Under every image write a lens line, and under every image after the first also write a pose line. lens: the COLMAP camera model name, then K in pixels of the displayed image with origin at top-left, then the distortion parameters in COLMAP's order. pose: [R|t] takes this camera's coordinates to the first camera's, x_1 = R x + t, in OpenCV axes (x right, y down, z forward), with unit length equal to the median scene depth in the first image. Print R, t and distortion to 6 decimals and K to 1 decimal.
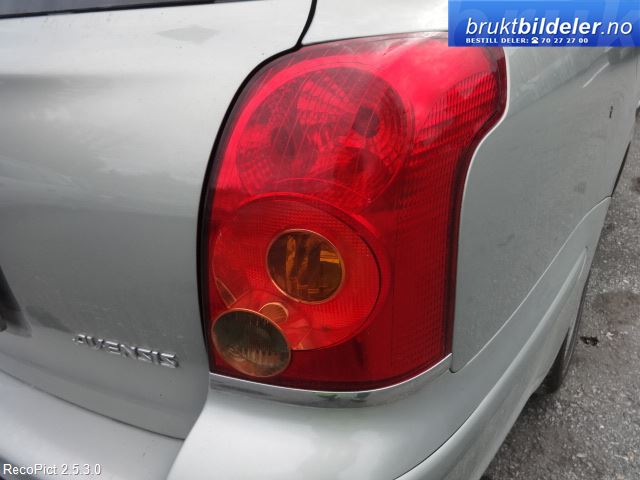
lens RADIAL K [[476.6, 0, 319.4], [0, 476.6, 241.9], [0, 0, 1]] dist [-0.014856, 0.002719]
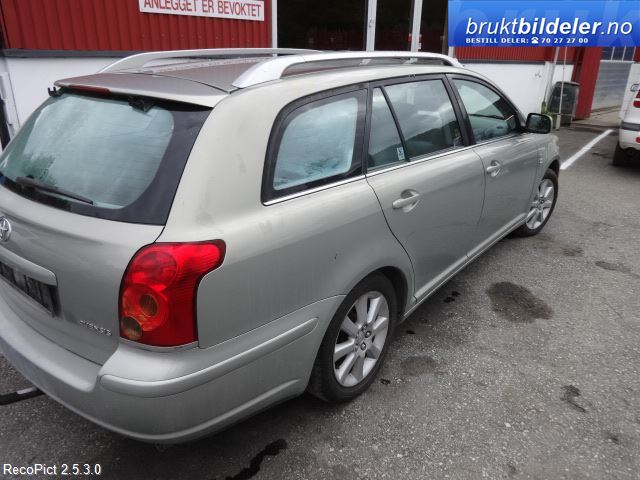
lens RADIAL K [[476.6, 0, 320.8], [0, 476.6, 238.1], [0, 0, 1]] dist [-0.014856, 0.002719]
pose [[0.990821, 0.120413, -0.061444, 1.166944], [-0.127338, 0.983928, -0.125185, -0.131047], [0.045382, 0.131861, 0.990229, -2.051477]]
